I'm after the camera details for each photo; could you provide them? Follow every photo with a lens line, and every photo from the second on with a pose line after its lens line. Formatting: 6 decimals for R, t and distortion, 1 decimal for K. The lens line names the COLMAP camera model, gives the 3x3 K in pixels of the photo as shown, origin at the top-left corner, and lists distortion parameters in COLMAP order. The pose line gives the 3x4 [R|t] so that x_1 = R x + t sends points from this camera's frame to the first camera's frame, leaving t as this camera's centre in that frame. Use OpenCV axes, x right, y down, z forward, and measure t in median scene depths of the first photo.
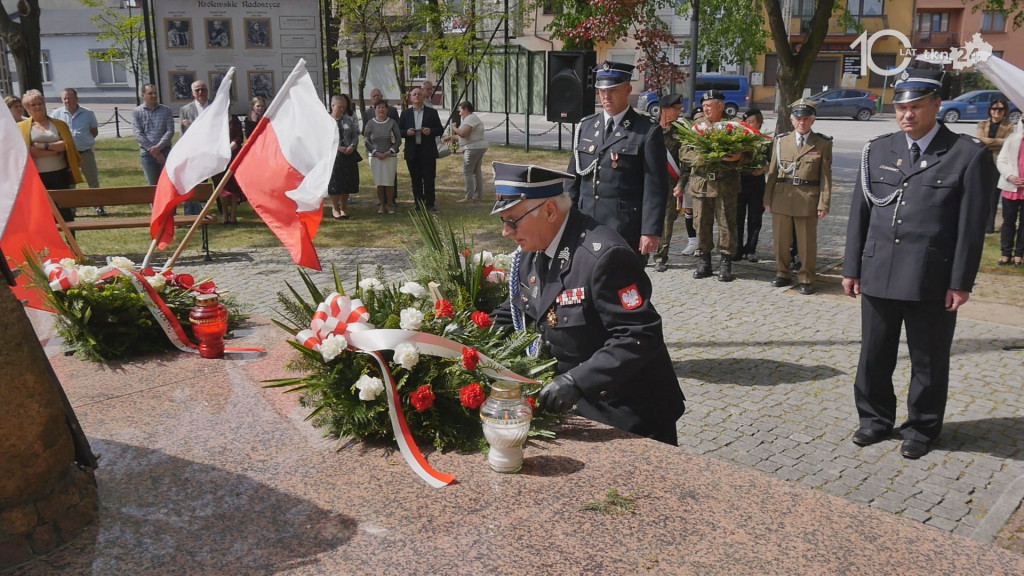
lens RADIAL K [[901.1, 0, 512.8], [0, 901.1, 287.3], [0, 0, 1]] dist [-0.055616, 0.019528]
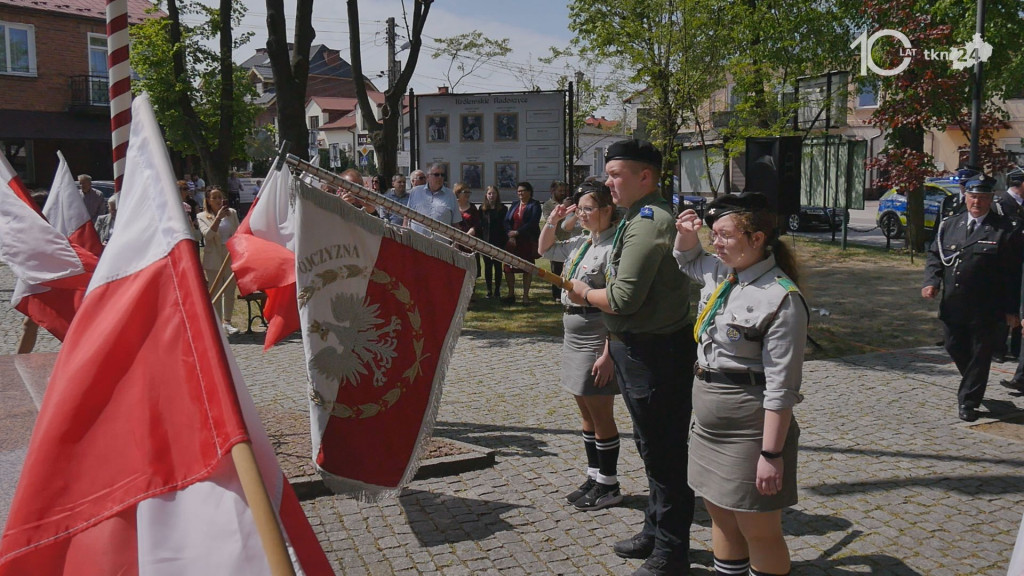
lens RADIAL K [[901.1, 0, 512.6], [0, 901.1, 288.3], [0, 0, 1]] dist [-0.055616, 0.019528]
pose [[0.894284, 0.048087, -0.444908, 0.233111], [-0.093568, 0.992327, -0.080823, -0.011983], [0.437607, 0.113908, 0.891922, 0.089931]]
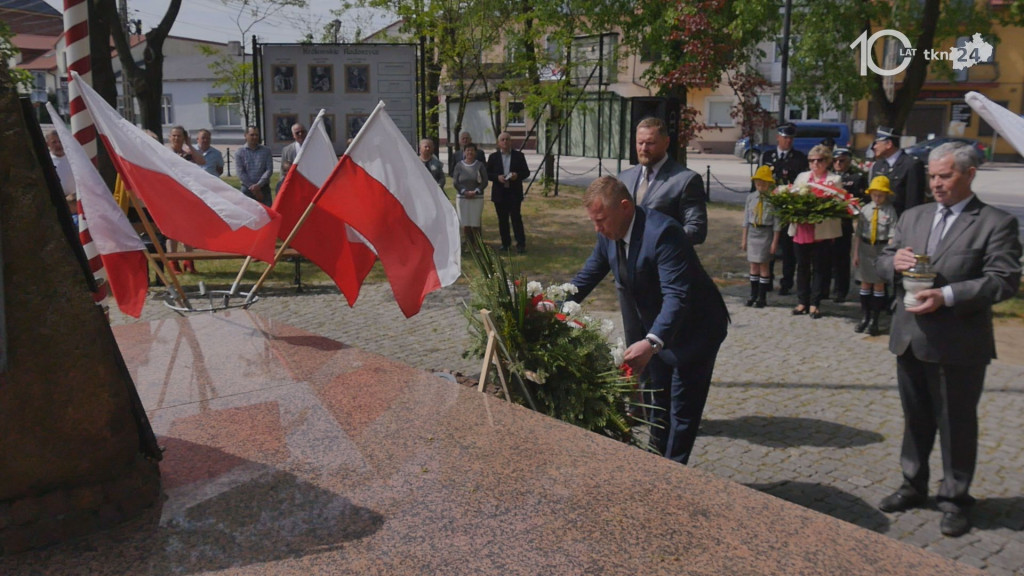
lens RADIAL K [[901.1, 0, 507.5], [0, 901.1, 285.4], [0, 0, 1]] dist [-0.055616, 0.019528]
pose [[0.993181, 0.025327, -0.113802, 0.018836], [-0.031140, 0.998284, -0.049598, 0.005817], [0.112350, 0.052804, 0.992265, -0.016341]]
